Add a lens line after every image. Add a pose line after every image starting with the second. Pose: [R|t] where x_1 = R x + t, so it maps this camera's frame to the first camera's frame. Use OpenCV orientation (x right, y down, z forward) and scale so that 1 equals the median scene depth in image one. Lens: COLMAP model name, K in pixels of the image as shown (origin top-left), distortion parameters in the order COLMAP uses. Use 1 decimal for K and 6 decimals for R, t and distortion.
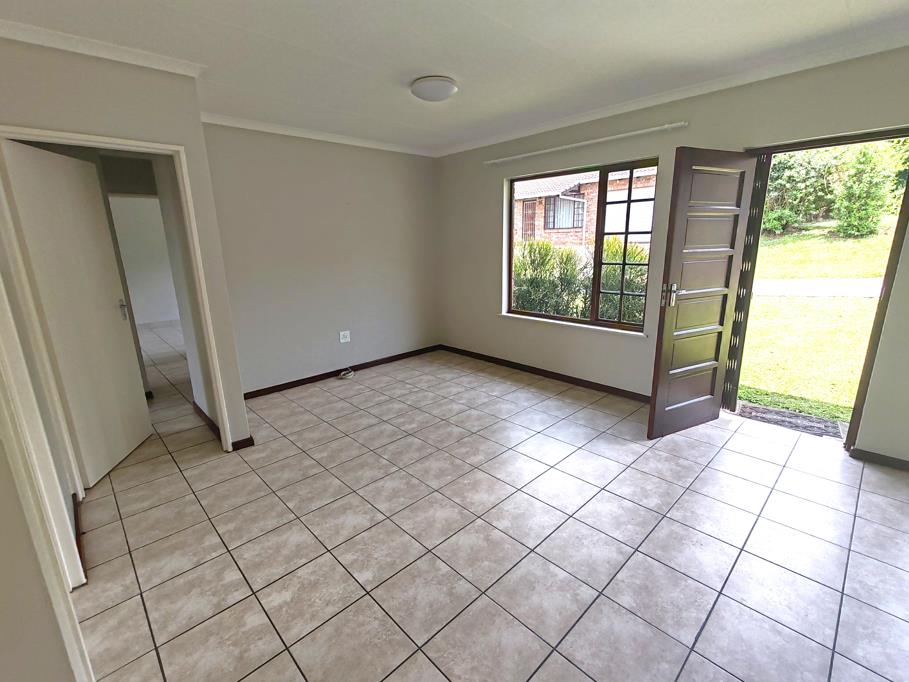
lens RADIAL K [[412.9, 0, 451.6], [0, 412.9, 341.5], [0, 0, 1]] dist [0.007801, 0.000347]
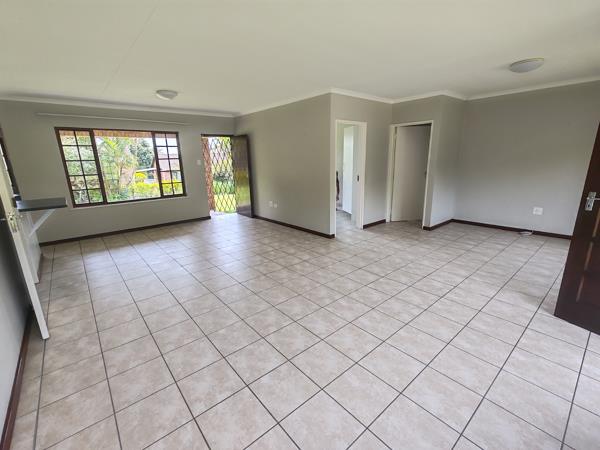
lens RADIAL K [[272.6, 0, 298.1], [0, 272.6, 225.3], [0, 0, 1]] dist [0.007801, 0.000347]
pose [[-0.063916, 0.265908, -0.961877, 1.552965], [-0.218783, 0.936667, 0.273476, -0.089085], [0.973678, 0.227922, -0.001692, 0.246712]]
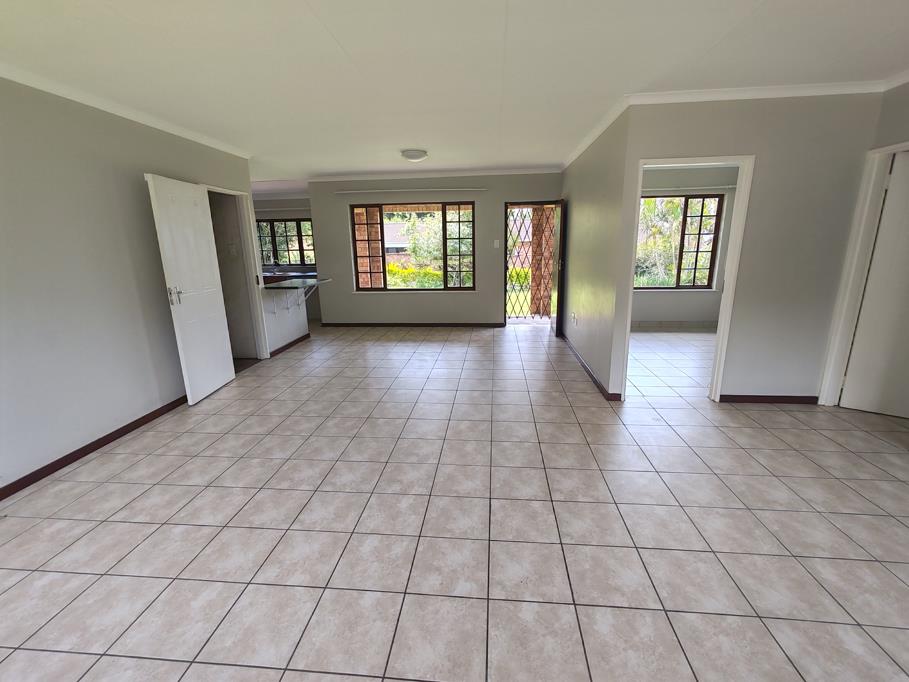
lens RADIAL K [[412.9, 0, 451.6], [0, 412.9, 341.5], [0, 0, 1]] dist [0.007801, 0.000347]
pose [[-0.756627, 0.188620, -0.626050, 0.975168], [-0.126022, 0.897465, 0.422699, -0.275312], [0.641587, 0.398722, -0.655276, 1.061940]]
